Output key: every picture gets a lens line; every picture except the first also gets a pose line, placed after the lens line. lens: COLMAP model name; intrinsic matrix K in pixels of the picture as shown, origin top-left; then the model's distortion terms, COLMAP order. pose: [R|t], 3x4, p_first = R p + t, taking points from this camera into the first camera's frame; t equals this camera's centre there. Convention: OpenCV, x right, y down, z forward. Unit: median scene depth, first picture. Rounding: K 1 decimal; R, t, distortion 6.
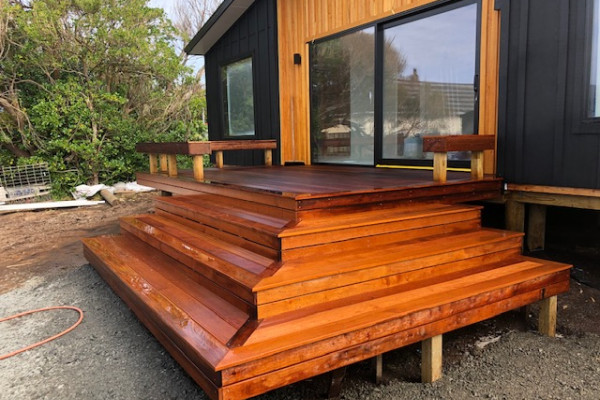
lens RADIAL K [[504.9, 0, 300.0], [0, 504.9, 200.0], [0, 0, 1]] dist [0.035362, 0.001696]
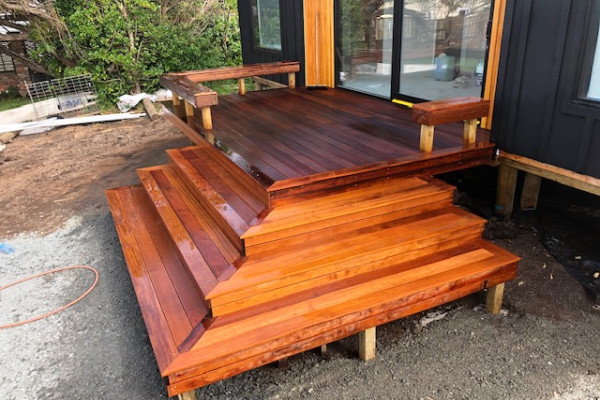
lens RADIAL K [[508.4, 0, 299.3], [0, 508.4, 217.0], [0, 0, 1]] dist [0.045617, 0.000244]
pose [[0.990522, 0.036609, -0.132383, 0.155631], [0.003861, 0.956024, 0.293264, -0.201269], [0.137298, -0.290996, 0.946821, -0.046380]]
